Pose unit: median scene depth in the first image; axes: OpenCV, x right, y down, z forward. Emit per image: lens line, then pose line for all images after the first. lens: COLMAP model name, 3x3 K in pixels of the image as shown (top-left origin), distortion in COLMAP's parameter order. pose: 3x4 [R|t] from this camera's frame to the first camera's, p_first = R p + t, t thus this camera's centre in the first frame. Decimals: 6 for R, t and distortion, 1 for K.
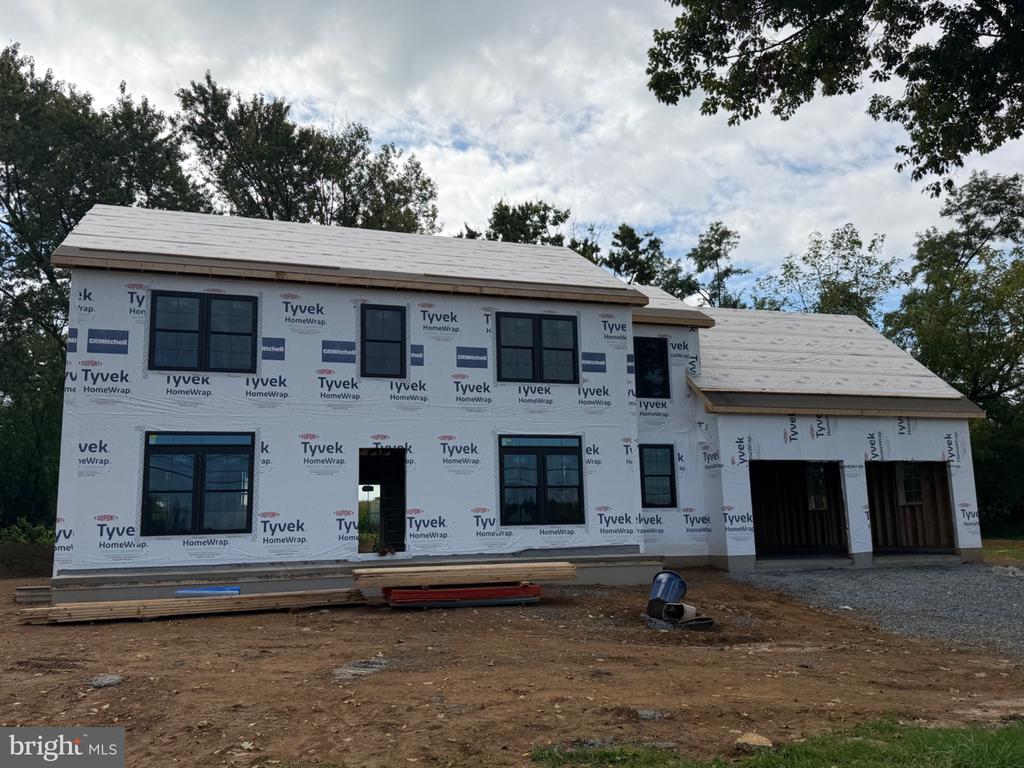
lens RADIAL K [[855.1, 0, 512.2], [0, 855.1, 387.3], [0, 0, 1]] dist [0.180414, -0.374036]
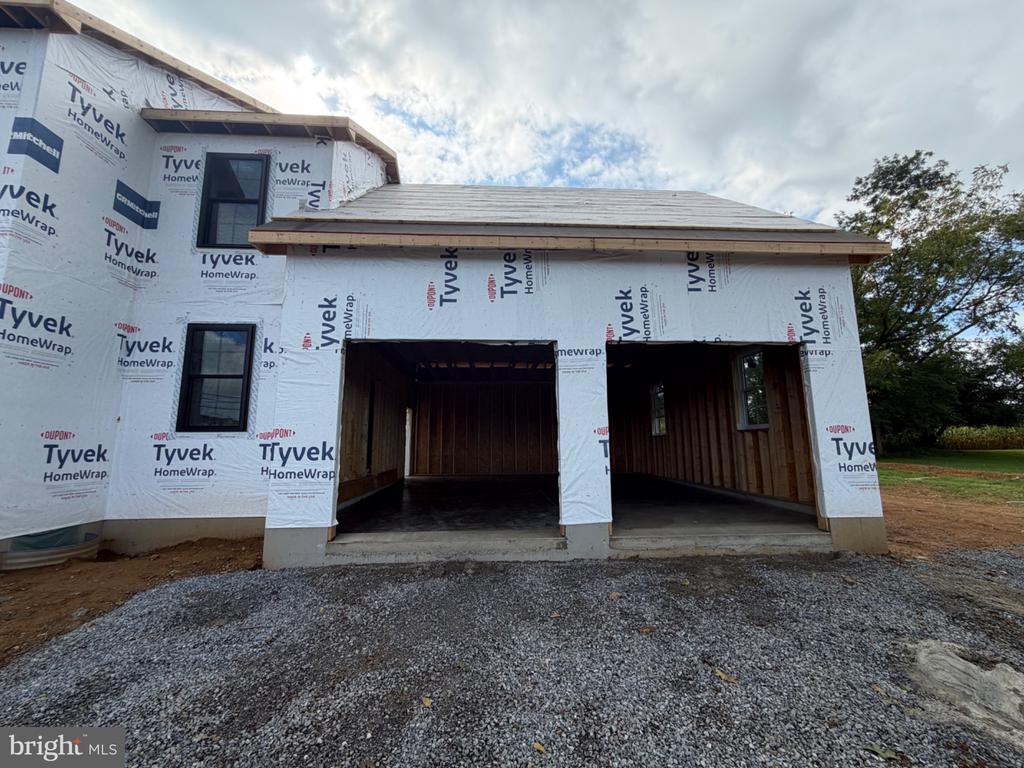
lens RADIAL K [[407.7, 0, 508.9], [0, 407.7, 385.3], [0, 0, 1]] dist [-0.000751, 0.000120]
pose [[0.966079, -0.020203, -0.257455, 0.425927], [0.026724, 0.999404, 0.021852, 0.107284], [0.256861, -0.027991, 0.966043, 0.782429]]
